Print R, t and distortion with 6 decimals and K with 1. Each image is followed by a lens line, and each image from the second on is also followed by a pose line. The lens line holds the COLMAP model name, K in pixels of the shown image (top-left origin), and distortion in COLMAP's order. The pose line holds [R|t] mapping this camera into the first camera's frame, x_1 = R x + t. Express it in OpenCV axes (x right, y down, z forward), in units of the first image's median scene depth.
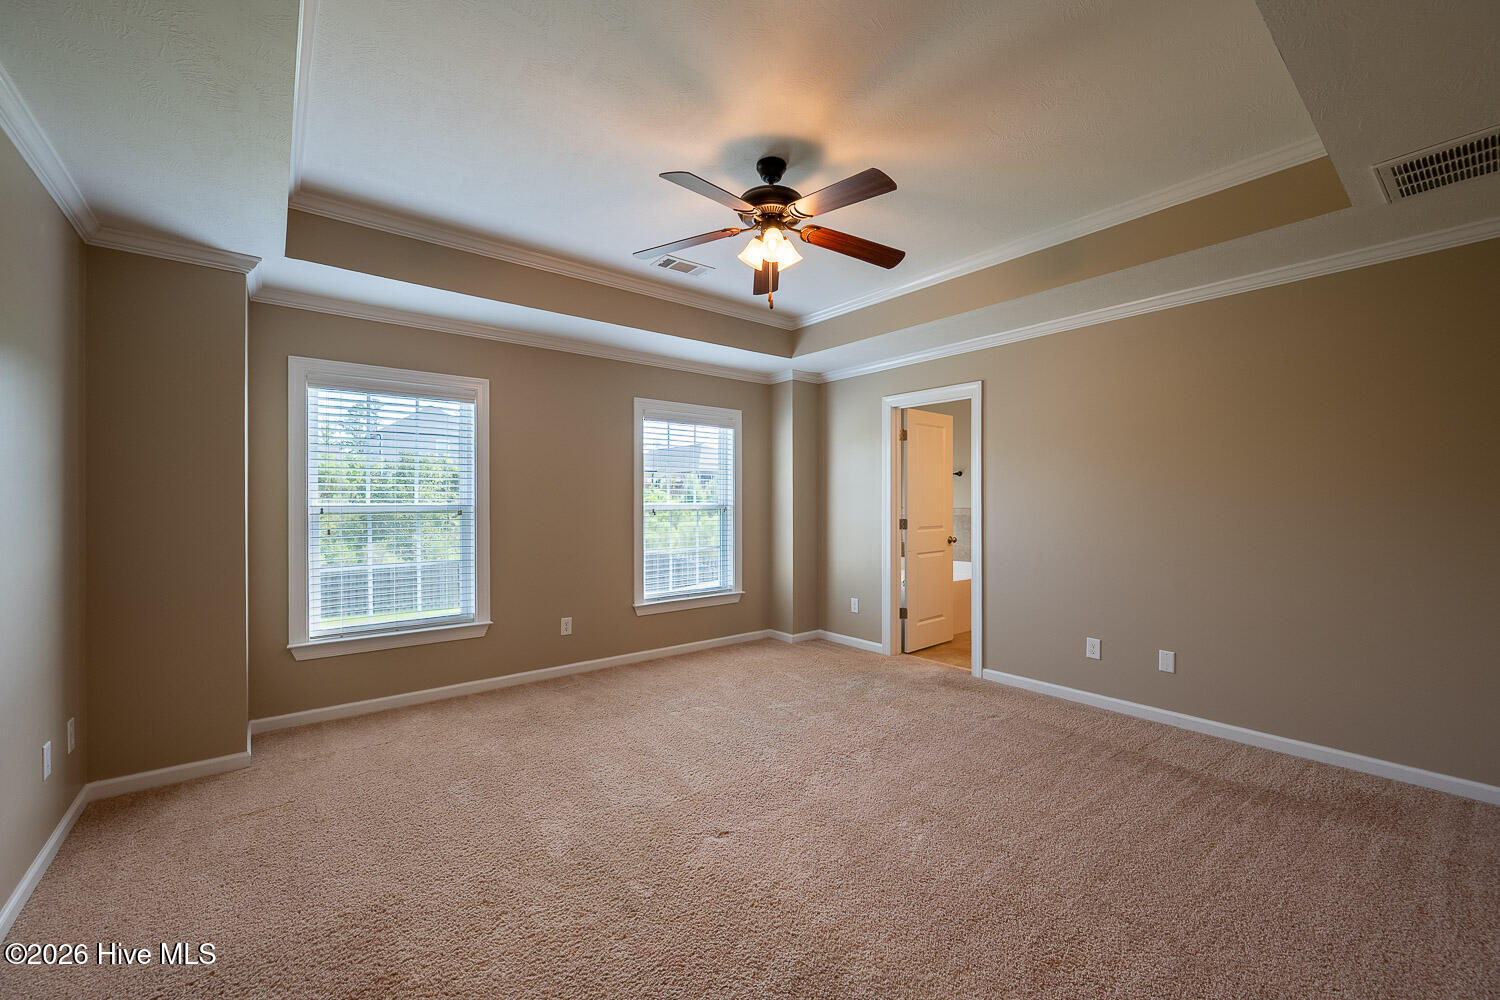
lens RADIAL K [[602.1, 0, 741.0], [0, 602.1, 500.4], [0, 0, 1]] dist [0.008722, -0.000136]
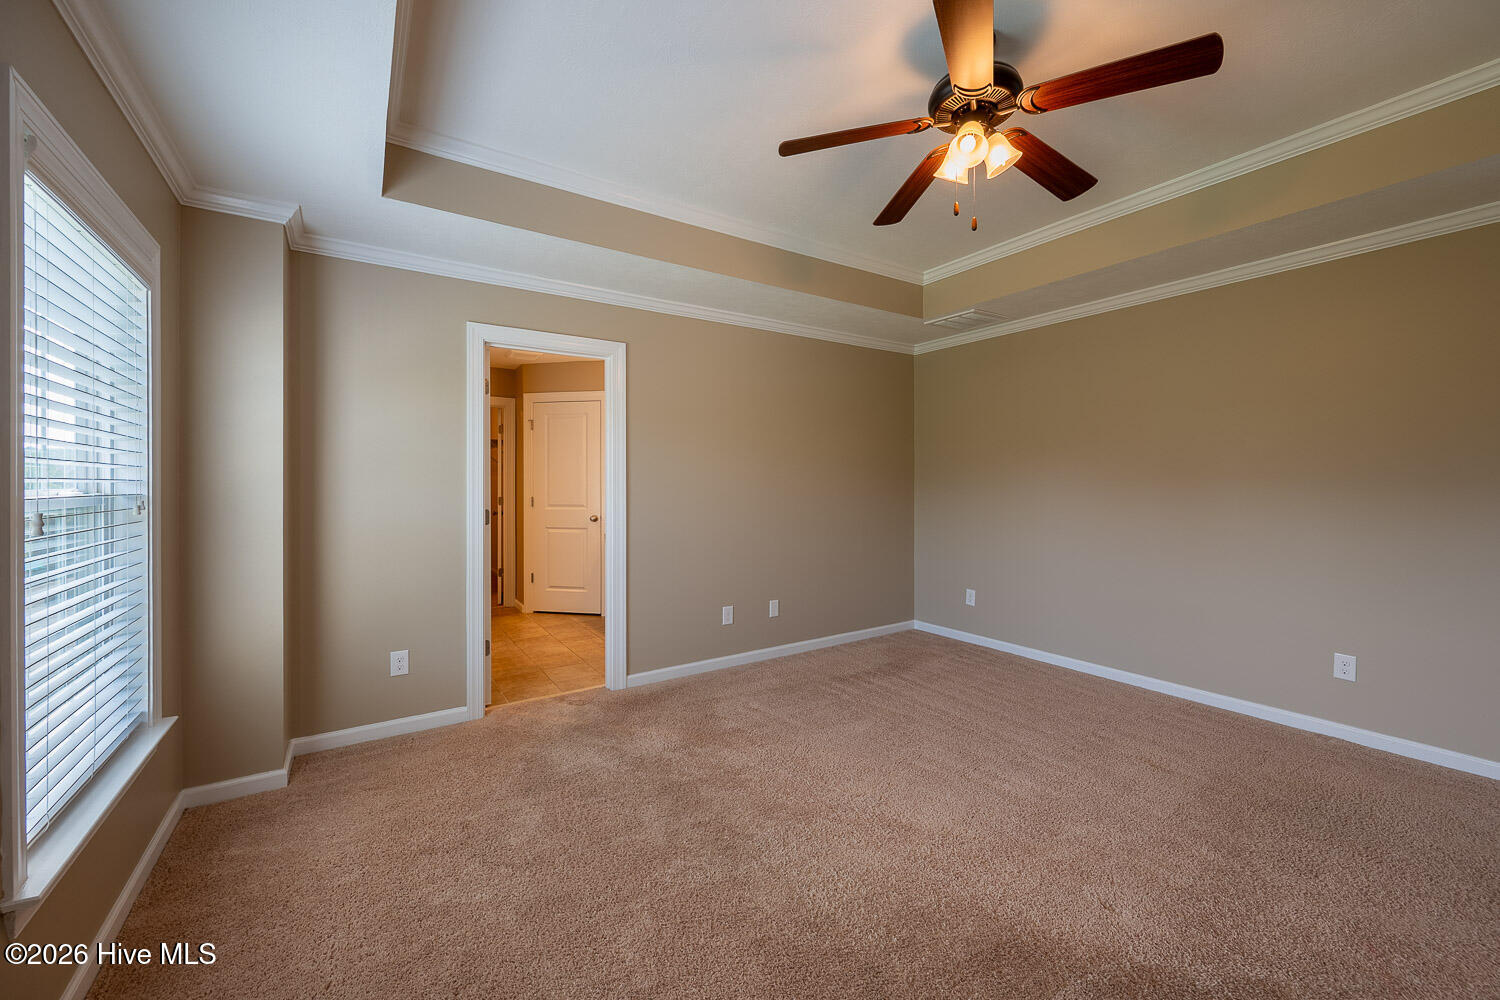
lens RADIAL K [[602.1, 0, 752.6], [0, 602.1, 487.6], [0, 0, 1]] dist [0.008722, -0.000136]
pose [[0.073711, -0.003715, 0.997273, -0.403559], [0.004217, 0.999985, 0.003414, 0.004364], [-0.997271, 0.003954, 0.073725, 0.674584]]
